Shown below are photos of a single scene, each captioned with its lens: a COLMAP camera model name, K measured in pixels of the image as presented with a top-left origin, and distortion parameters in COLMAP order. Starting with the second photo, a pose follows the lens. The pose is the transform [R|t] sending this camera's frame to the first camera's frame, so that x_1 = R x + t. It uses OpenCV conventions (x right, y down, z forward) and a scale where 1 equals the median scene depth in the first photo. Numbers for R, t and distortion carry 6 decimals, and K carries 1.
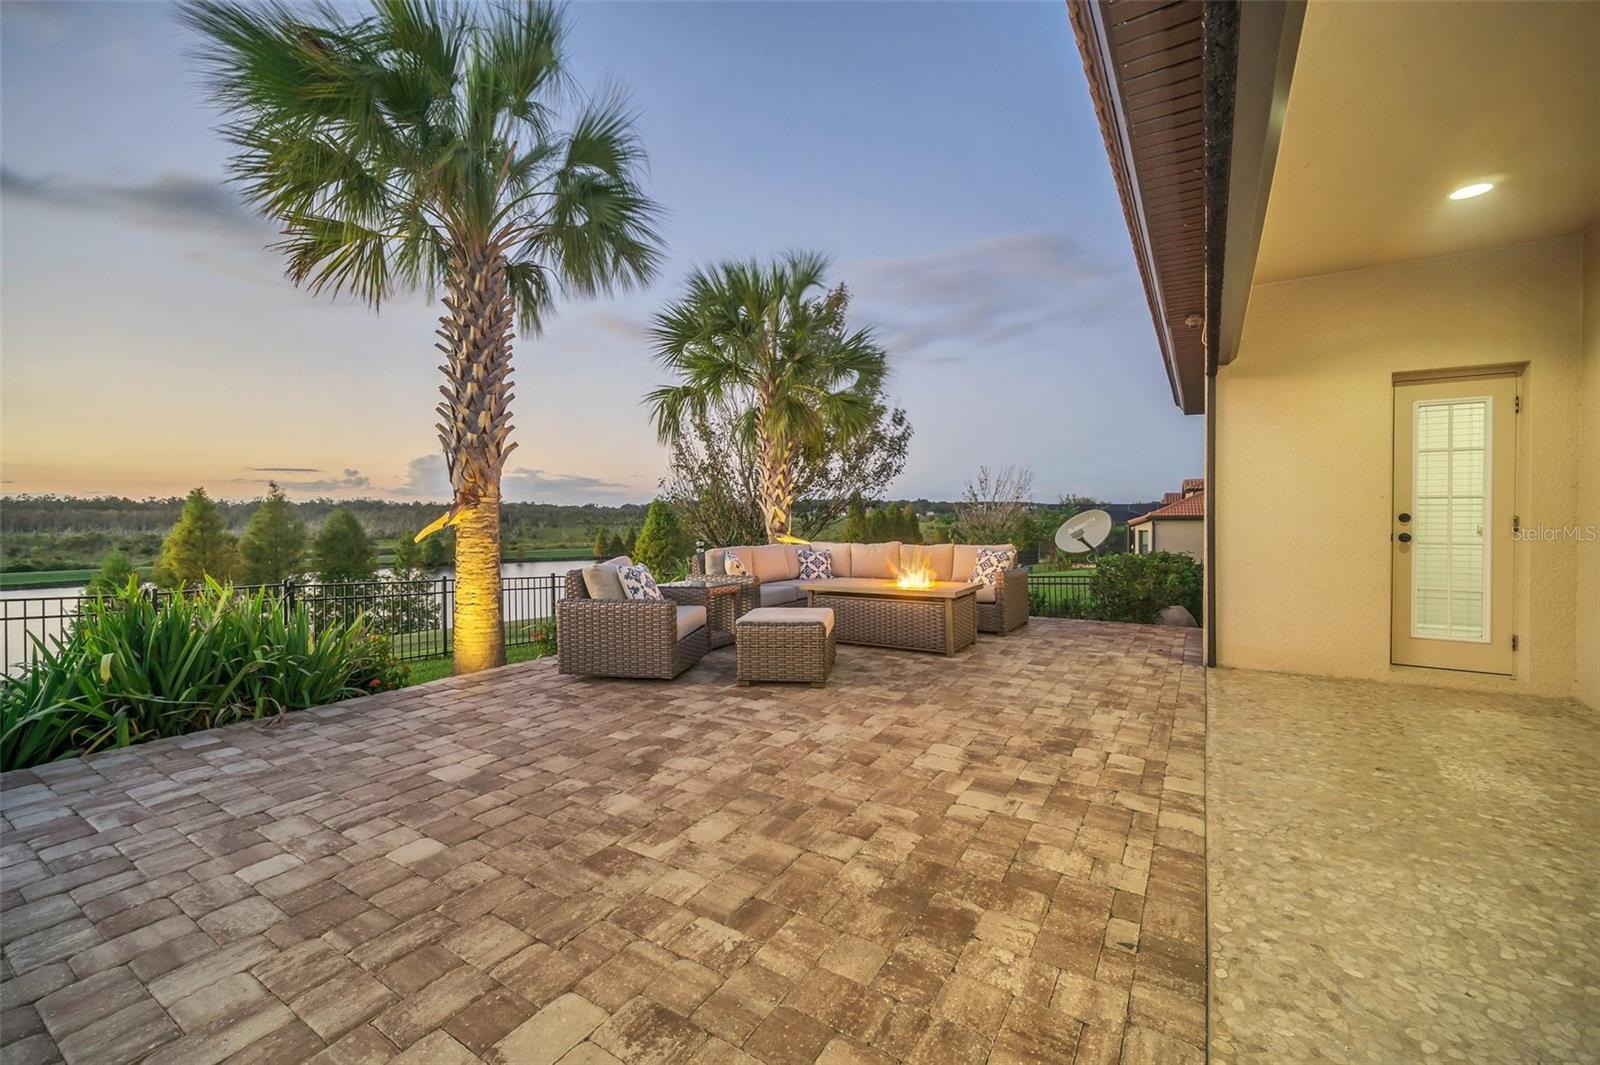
lens RADIAL K [[651.5, 0, 802.8], [0, 651.5, 519.2], [0, 0, 1]] dist [-0.000760, 0.000260]
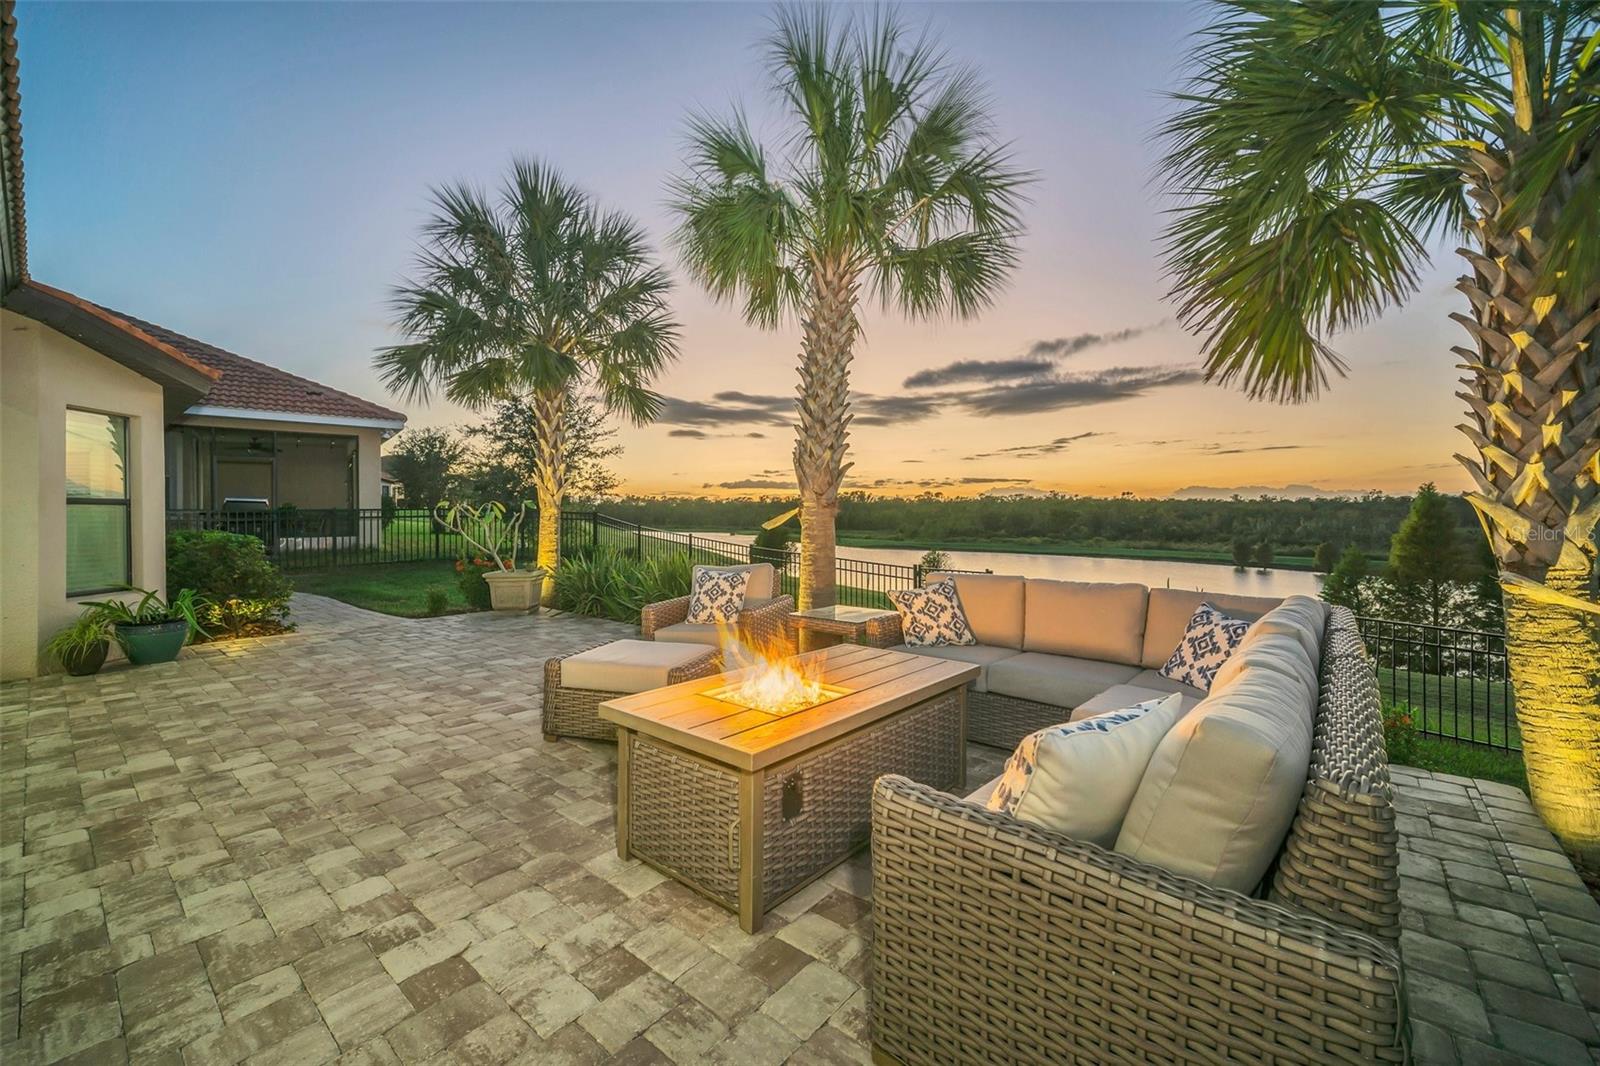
lens RADIAL K [[651.5, 0, 802.8], [0, 651.5, 519.7], [0, 0, 1]] dist [-0.000760, 0.000260]
pose [[-0.151799, 0.009196, -0.988369, 0.214835], [-0.002469, 0.999950, 0.009683, -0.005395], [0.988408, 0.003910, -0.151769, 0.400879]]
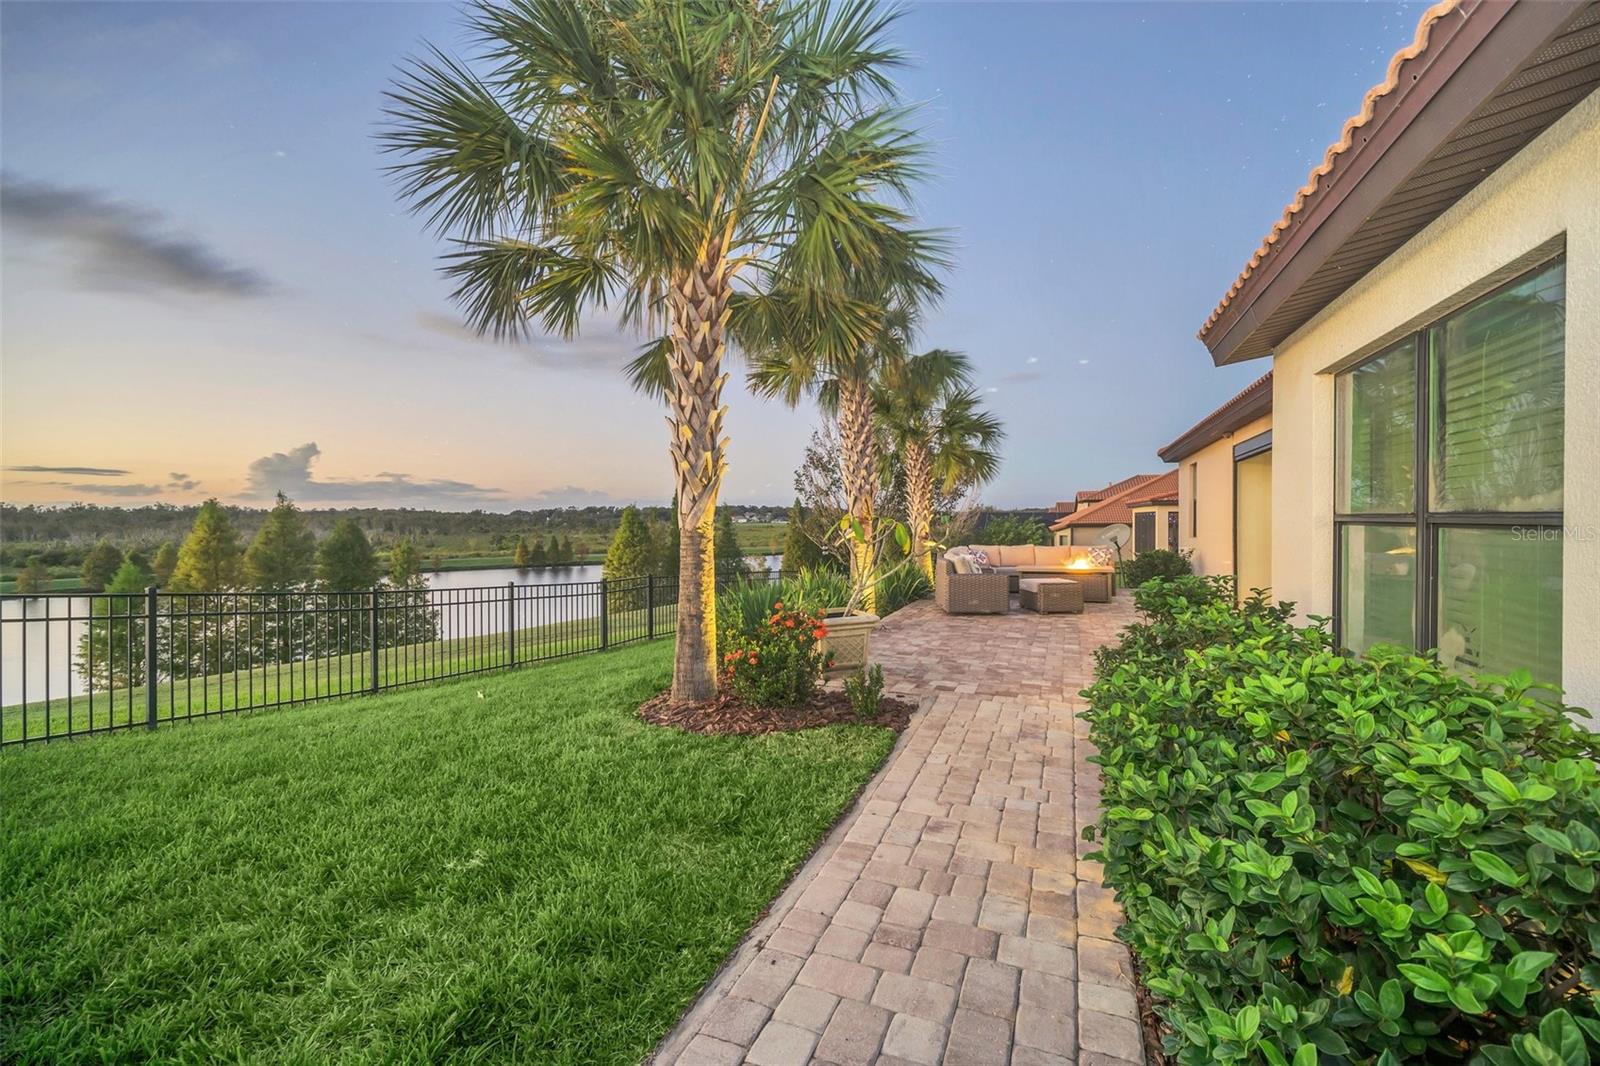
lens RADIAL K [[651.5, 0, 802.8], [0, 651.5, 519.7], [0, 0, 1]] dist [-0.000760, 0.000260]
pose [[0.985368, -0.001198, 0.170435, -0.315031], [0.002654, 0.999962, -0.008315, -0.007030], [-0.170419, 0.008645, 0.985334, -0.236486]]
